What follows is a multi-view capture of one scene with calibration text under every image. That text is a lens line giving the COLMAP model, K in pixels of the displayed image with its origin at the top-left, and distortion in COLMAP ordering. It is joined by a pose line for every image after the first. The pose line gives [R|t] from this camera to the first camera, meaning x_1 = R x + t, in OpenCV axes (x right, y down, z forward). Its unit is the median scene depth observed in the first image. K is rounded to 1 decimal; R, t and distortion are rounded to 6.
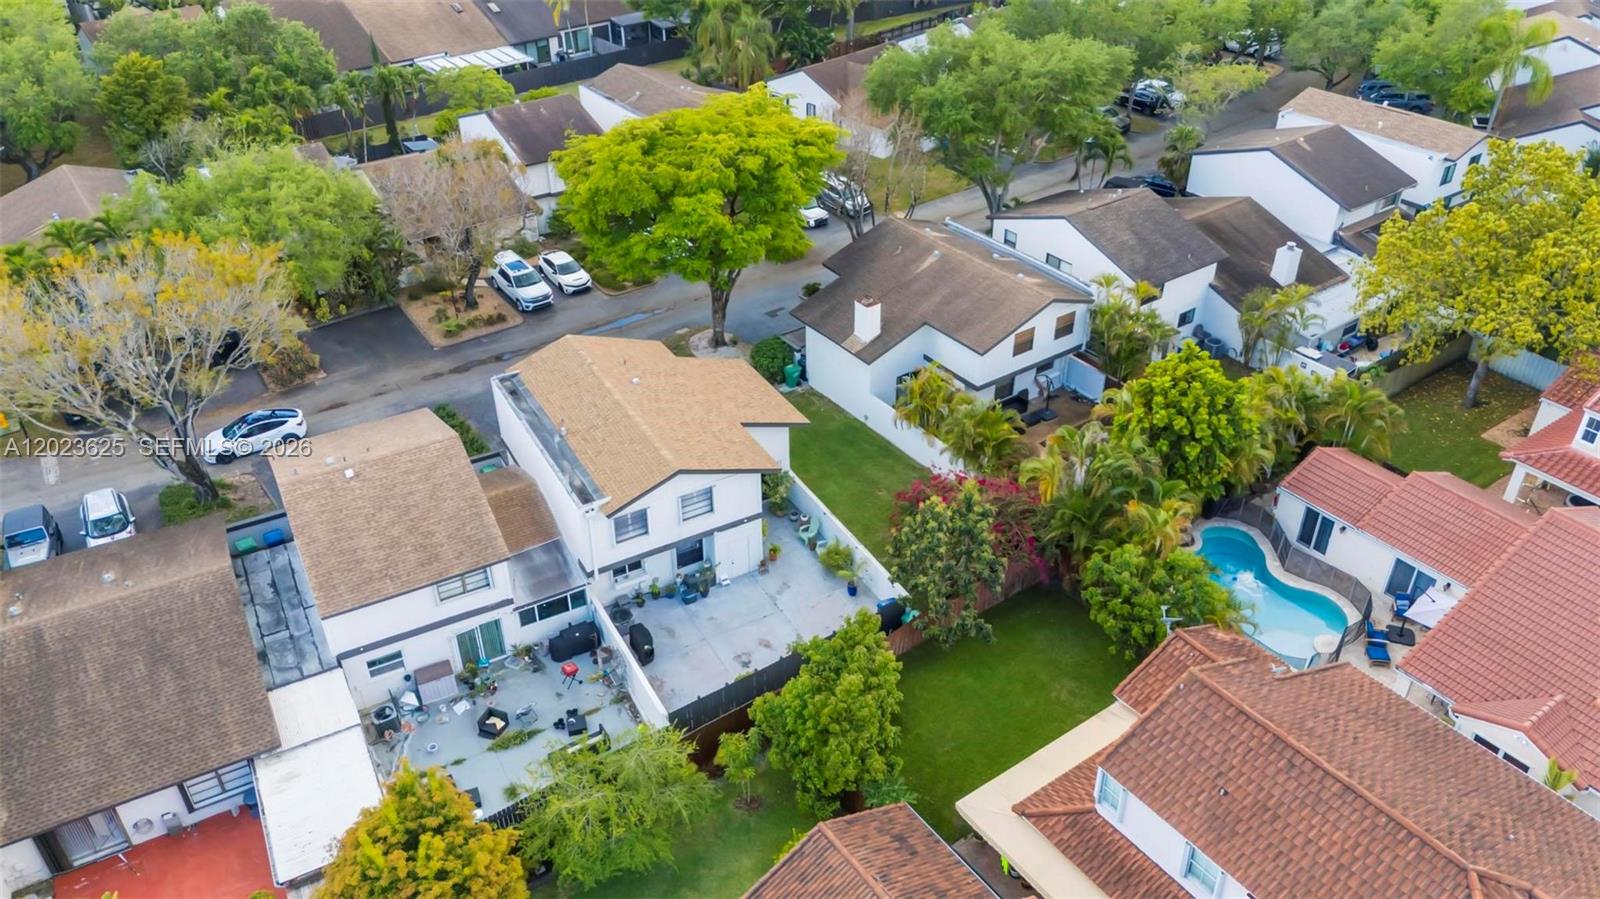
lens RADIAL K [[1207.0, 0, 800.0], [0, 1207.0, 449.5], [0, 0, 1]] dist [0.045097, 0.000123]
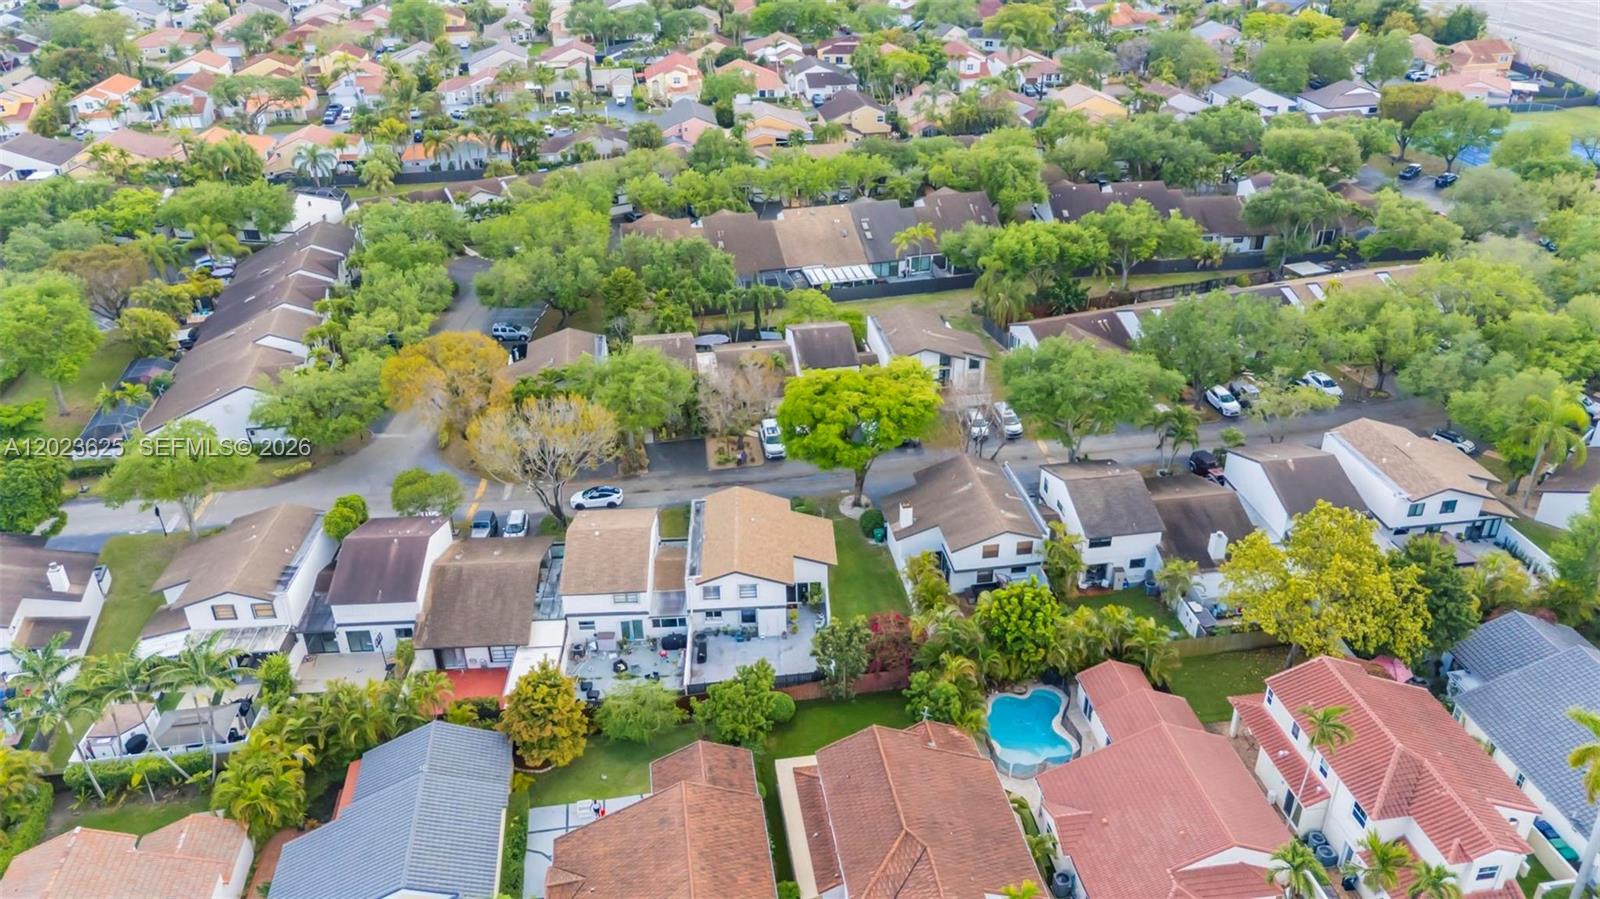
lens RADIAL K [[1197.3, 0, 767.6], [0, 1197.3, 423.9], [0, 0, 1]] dist [0.051549, -0.009404]
pose [[0.885259, 0.204057, -0.417944, 0.663108], [-0.241340, 0.969706, -0.037740, -0.143944], [0.397582, 0.134276, 0.907689, -0.735433]]
